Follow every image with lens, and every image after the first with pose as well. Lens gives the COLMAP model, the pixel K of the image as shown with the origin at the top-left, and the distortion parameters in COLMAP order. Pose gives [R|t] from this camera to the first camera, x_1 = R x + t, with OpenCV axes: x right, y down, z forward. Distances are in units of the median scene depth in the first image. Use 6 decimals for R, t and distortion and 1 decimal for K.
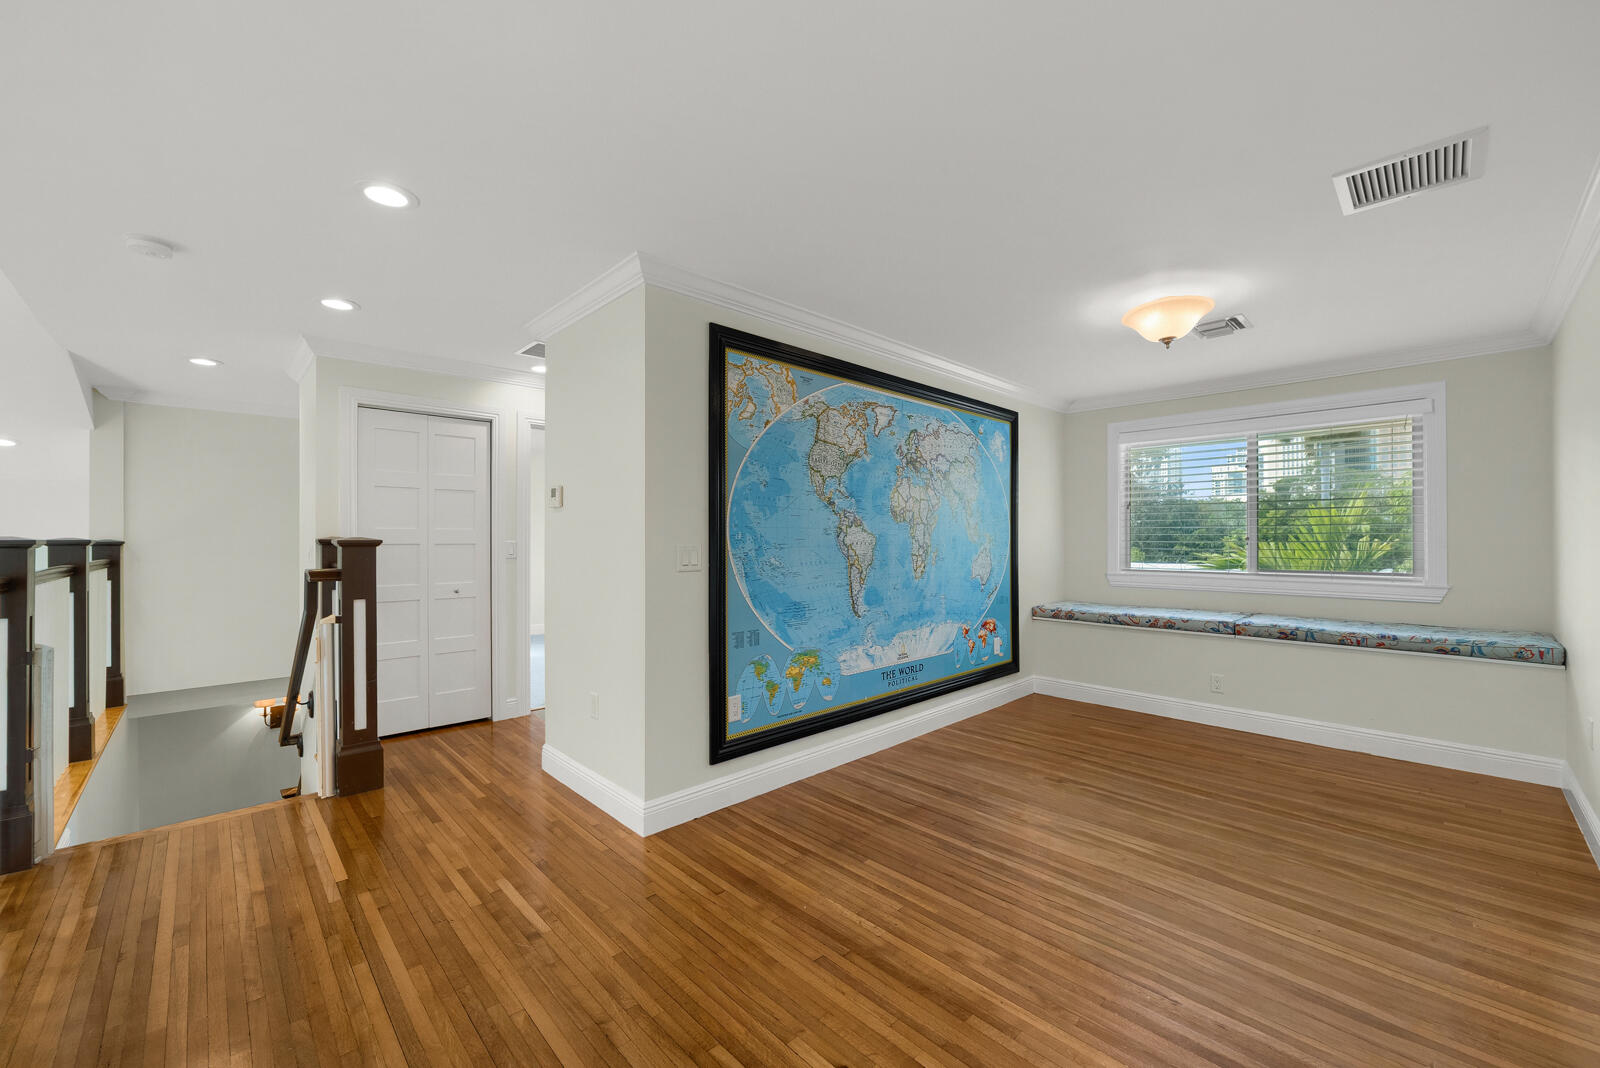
lens RADIAL K [[633.5, 0, 788.7], [0, 633.5, 539.7], [0, 0, 1]] dist [-0.006575, 0.000342]
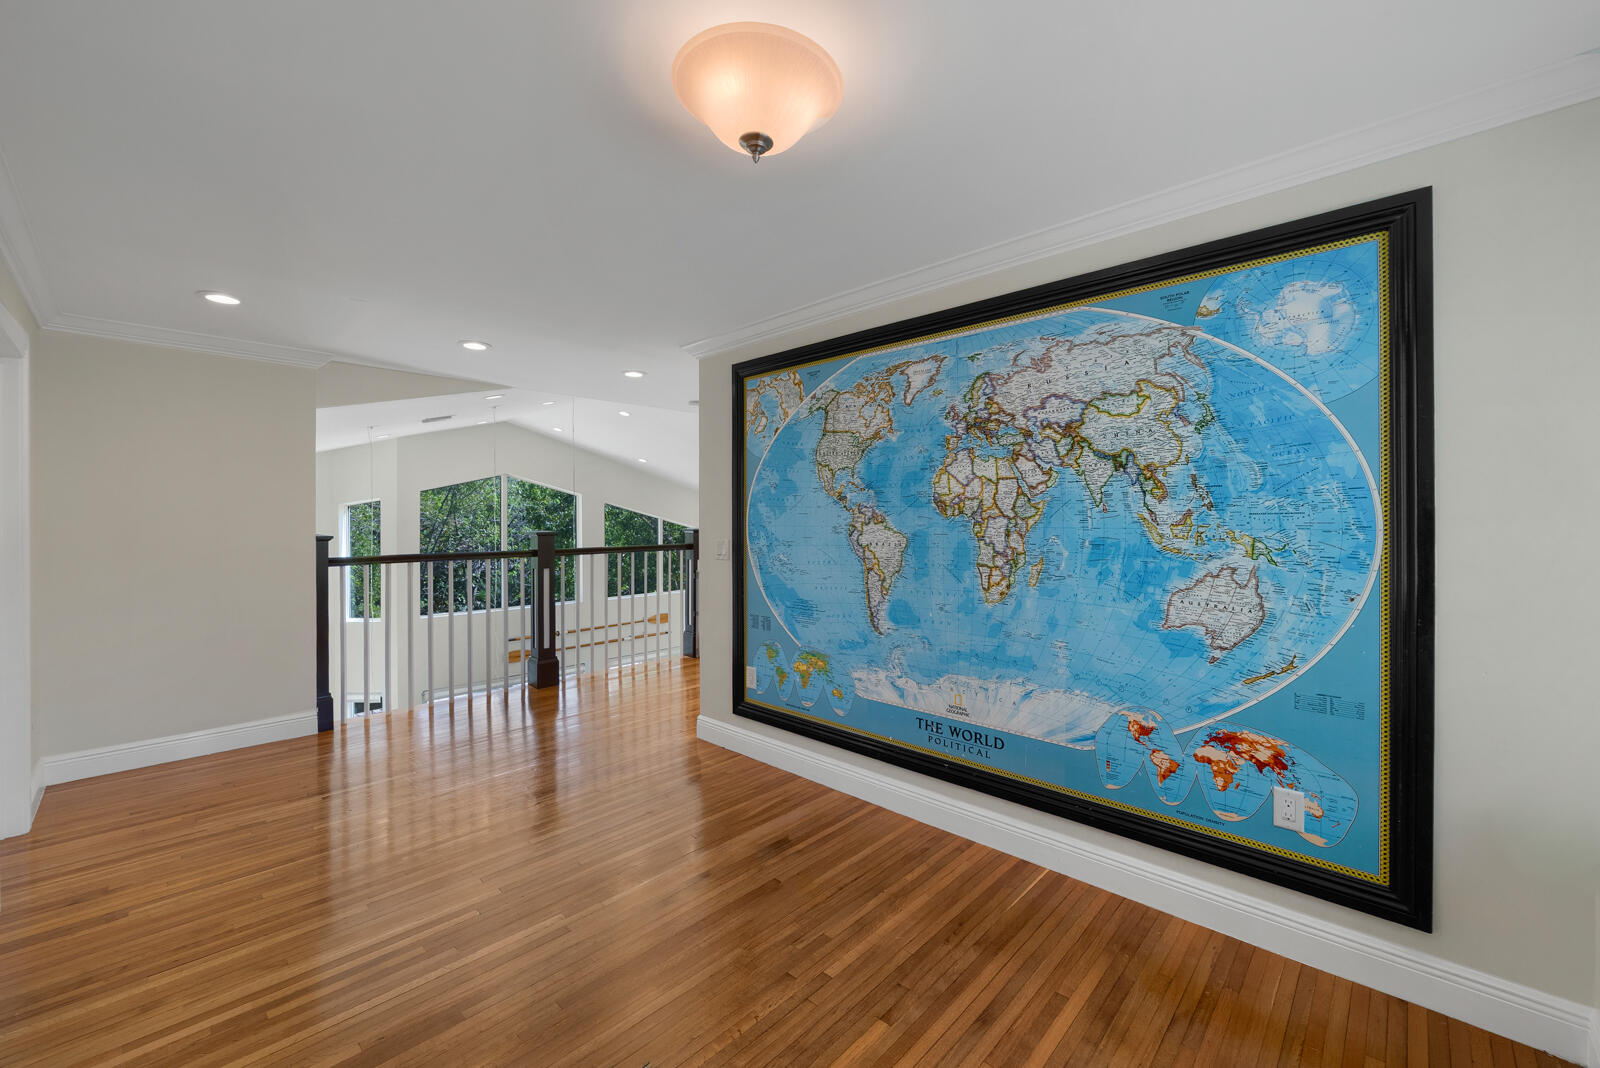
lens RADIAL K [[633.5, 0, 797.6], [0, 633.5, 523.7], [0, 0, 1]] dist [-0.006575, 0.000342]
pose [[0.054195, 0.004028, -0.998522, 0.906384], [0.001256, 0.999991, 0.004102, -0.023583], [0.998530, -0.001476, 0.054189, 0.834385]]
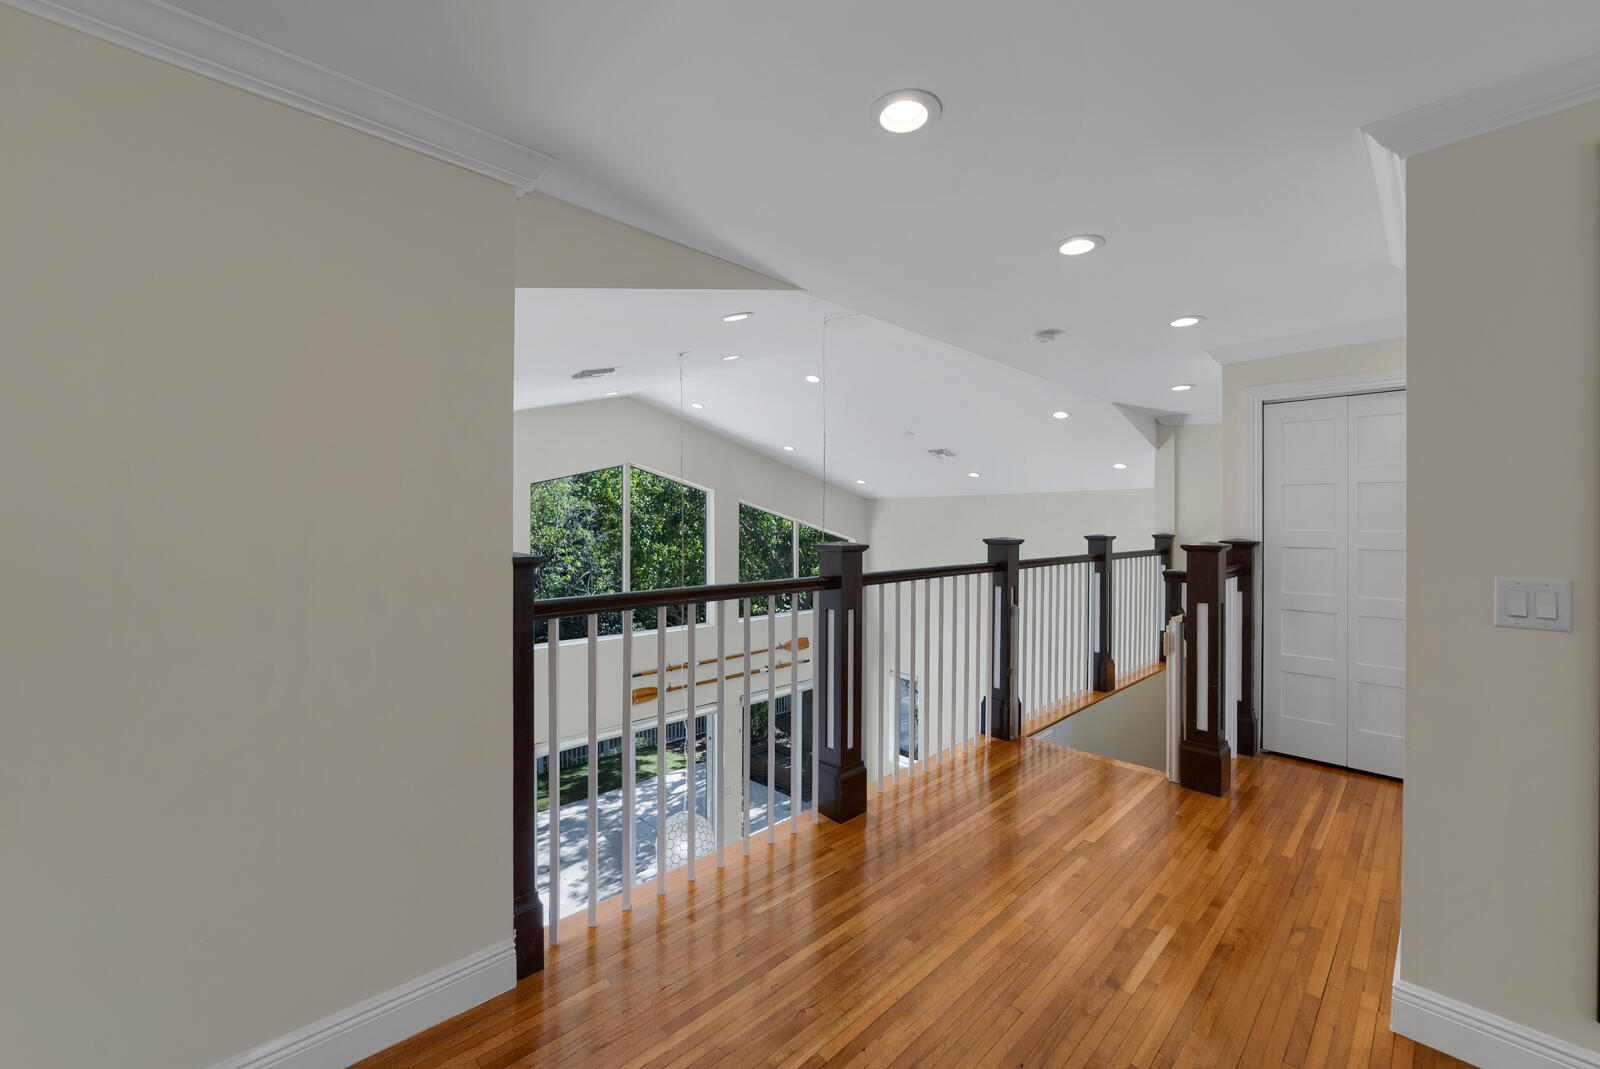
lens RADIAL K [[633.5, 0, 798.9], [0, 633.5, 530.0], [0, 0, 1]] dist [-0.006575, 0.000342]
pose [[0.019062, 0.010959, -0.999758, 0.280772], [-0.000304, 0.999940, 0.010955, -0.029614], [0.999818, 0.000095, 0.019065, 0.281770]]
